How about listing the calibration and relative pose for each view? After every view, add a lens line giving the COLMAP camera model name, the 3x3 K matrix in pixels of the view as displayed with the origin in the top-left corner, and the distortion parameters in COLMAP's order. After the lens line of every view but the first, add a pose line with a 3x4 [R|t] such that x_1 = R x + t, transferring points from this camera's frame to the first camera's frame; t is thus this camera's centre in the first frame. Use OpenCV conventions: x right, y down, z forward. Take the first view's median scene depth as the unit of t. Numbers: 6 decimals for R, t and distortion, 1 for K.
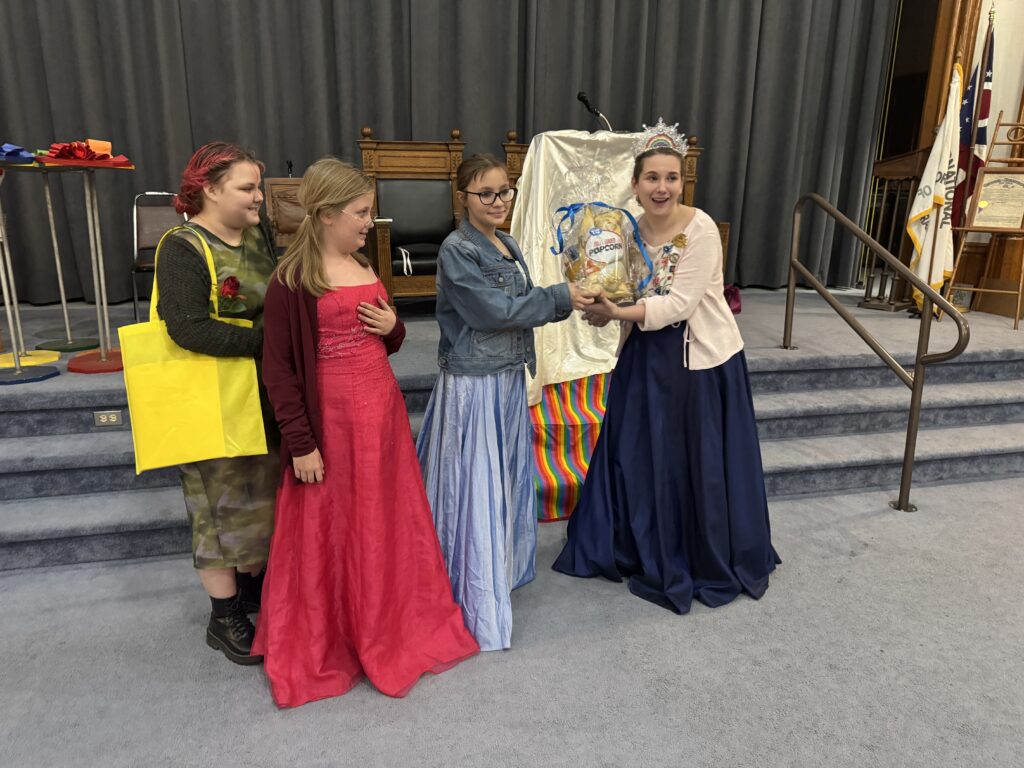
lens RADIAL K [[728.8, 0, 511.8], [0, 728.8, 384.6], [0, 0, 1]] dist [-0.001229, 0.000529]
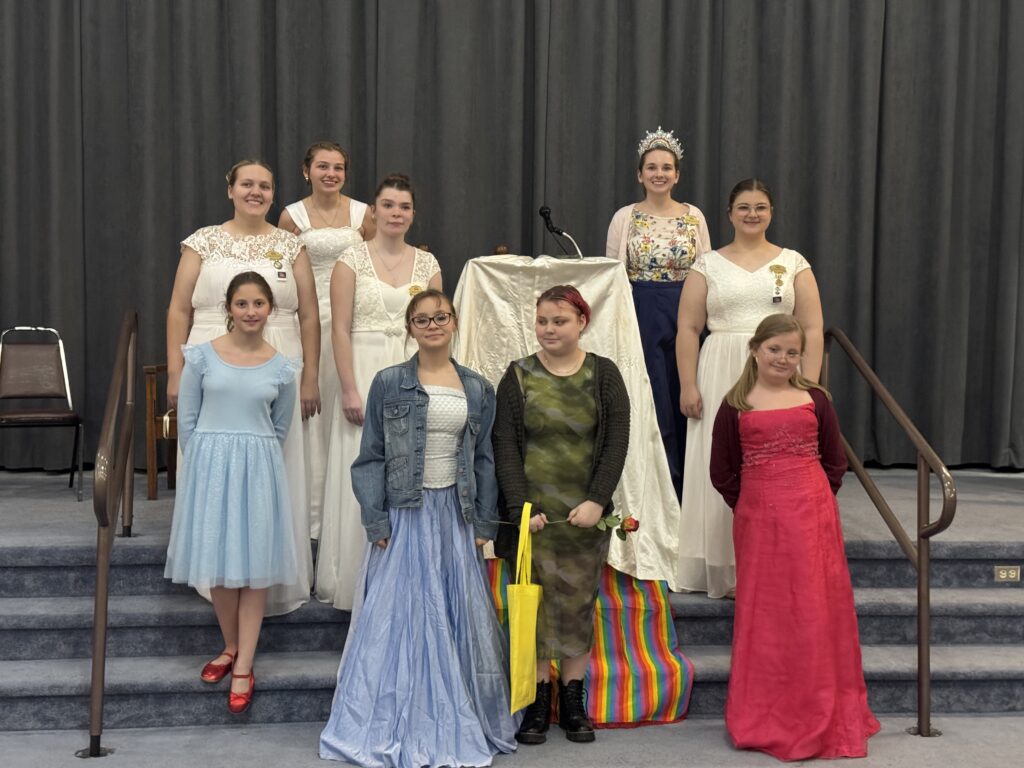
lens RADIAL K [[1436.9, 0, 511.7], [0, 1436.9, 382.8], [0, 0, 1]] dist [0.095871, 0.000000]
pose [[0.991140, 0.003363, -0.132775, 0.278838], [-0.032090, 0.976125, -0.214824, 0.134881], [0.128883, 0.217182, 0.967585, -0.512732]]
